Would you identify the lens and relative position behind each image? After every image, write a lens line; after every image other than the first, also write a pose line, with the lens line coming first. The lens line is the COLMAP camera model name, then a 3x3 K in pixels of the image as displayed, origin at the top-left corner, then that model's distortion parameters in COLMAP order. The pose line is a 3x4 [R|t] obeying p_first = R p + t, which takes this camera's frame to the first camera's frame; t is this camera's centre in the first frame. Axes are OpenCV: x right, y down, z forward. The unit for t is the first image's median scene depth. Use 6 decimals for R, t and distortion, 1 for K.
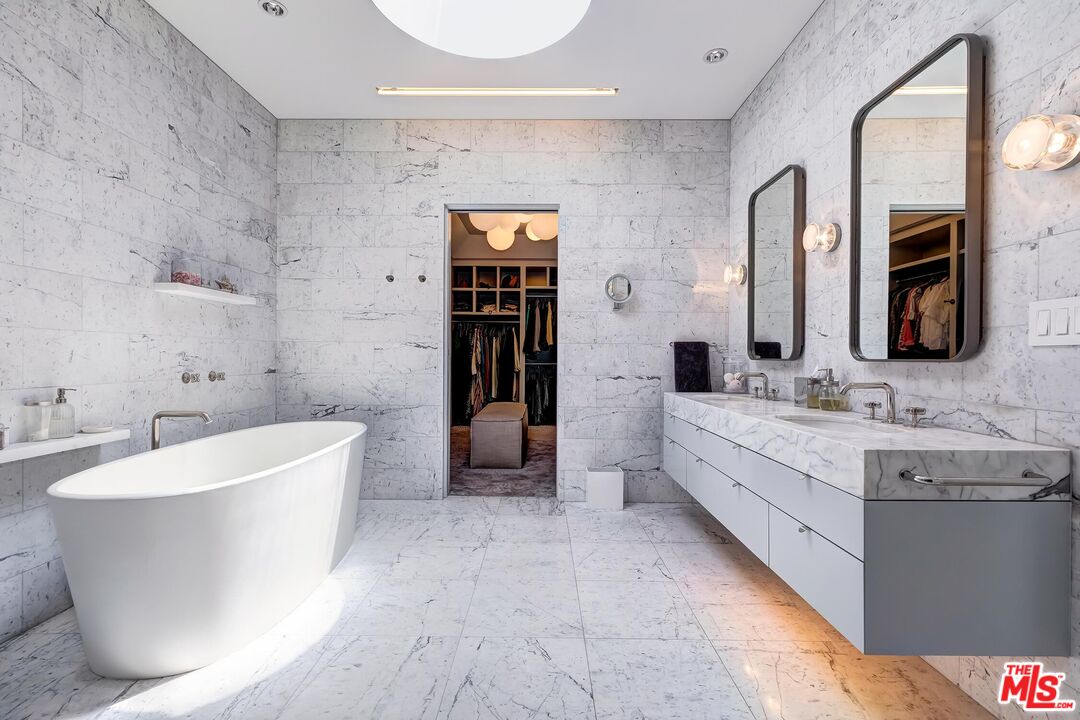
lens RADIAL K [[480.8, 0, 539.4], [0, 480.8, 362.1], [0, 0, 1]] dist [-0.000820, -0.000098]
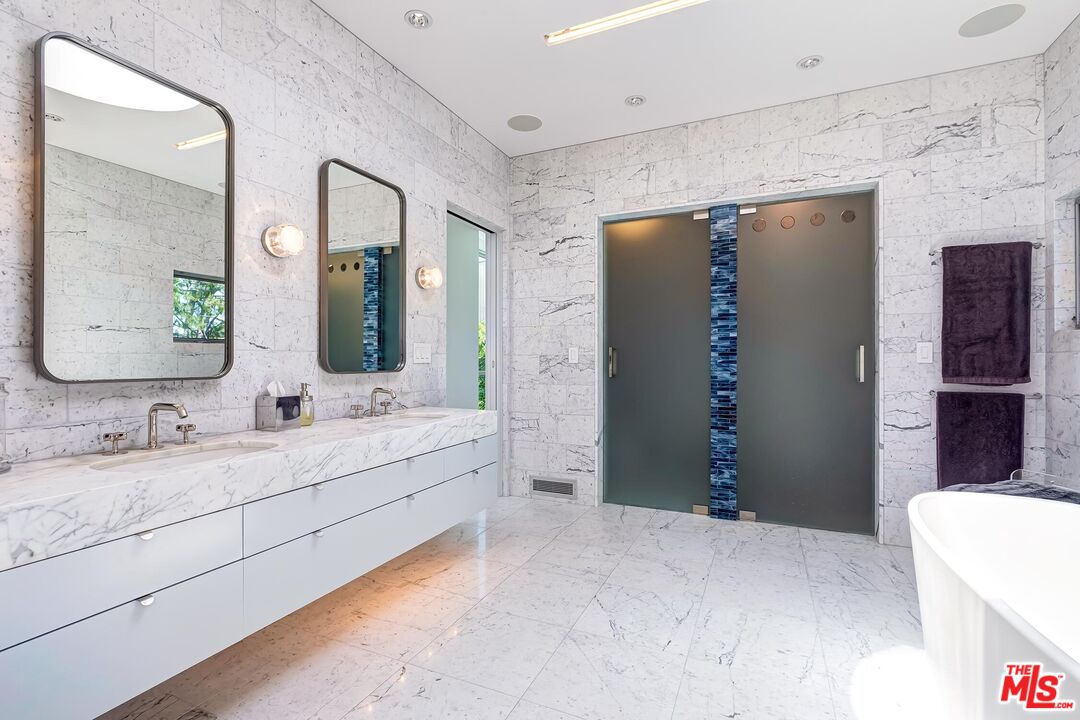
lens RADIAL K [[480.8, 0, 542.8], [0, 480.8, 358.3], [0, 0, 1]] dist [-0.000820, -0.000098]
pose [[-0.912929, -0.006934, 0.408060, -0.225031], [-0.003781, 0.999956, 0.008534, -0.042866], [-0.408101, 0.006248, -0.912915, 1.558267]]
